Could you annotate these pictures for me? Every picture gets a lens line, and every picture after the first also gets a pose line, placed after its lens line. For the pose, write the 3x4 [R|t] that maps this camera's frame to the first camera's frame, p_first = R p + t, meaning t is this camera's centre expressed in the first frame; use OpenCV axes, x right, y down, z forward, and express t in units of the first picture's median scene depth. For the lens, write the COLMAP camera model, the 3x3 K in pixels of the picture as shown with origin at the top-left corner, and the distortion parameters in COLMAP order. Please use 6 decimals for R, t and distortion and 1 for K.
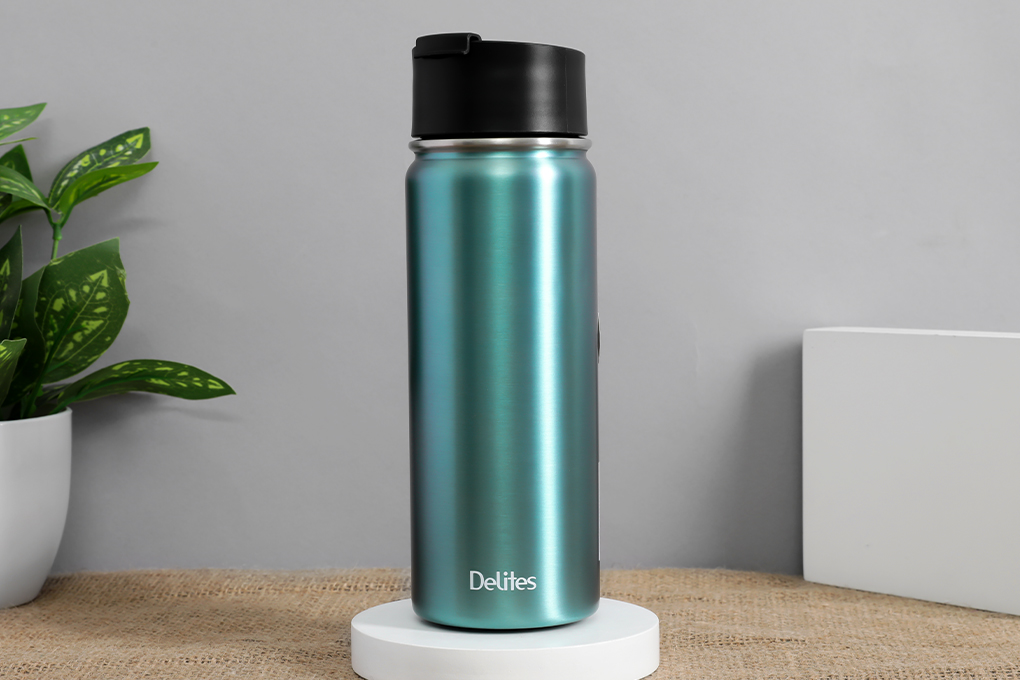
lens RADIAL K [[2056.5, 0, 507.8], [0, 2056.5, 335.5], [0, 0, 1]] dist [-0.083516, 0.000000]
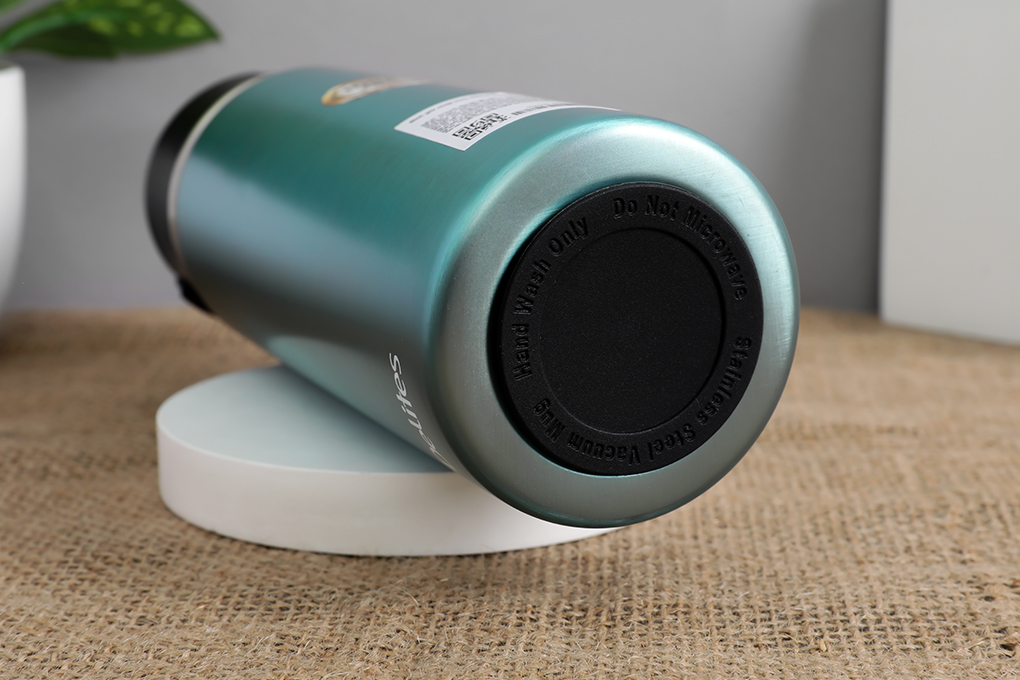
lens RADIAL K [[2056.5, 0, 509.9], [0, 2056.5, 339.4], [0, 0, 1]] dist [-0.083516, 0.000000]
pose [[0.999657, -0.004634, 0.025773, 0.009064], [0.000736, 0.988803, 0.149227, 0.031681], [-0.026176, -0.149157, 0.988467, 0.414348]]
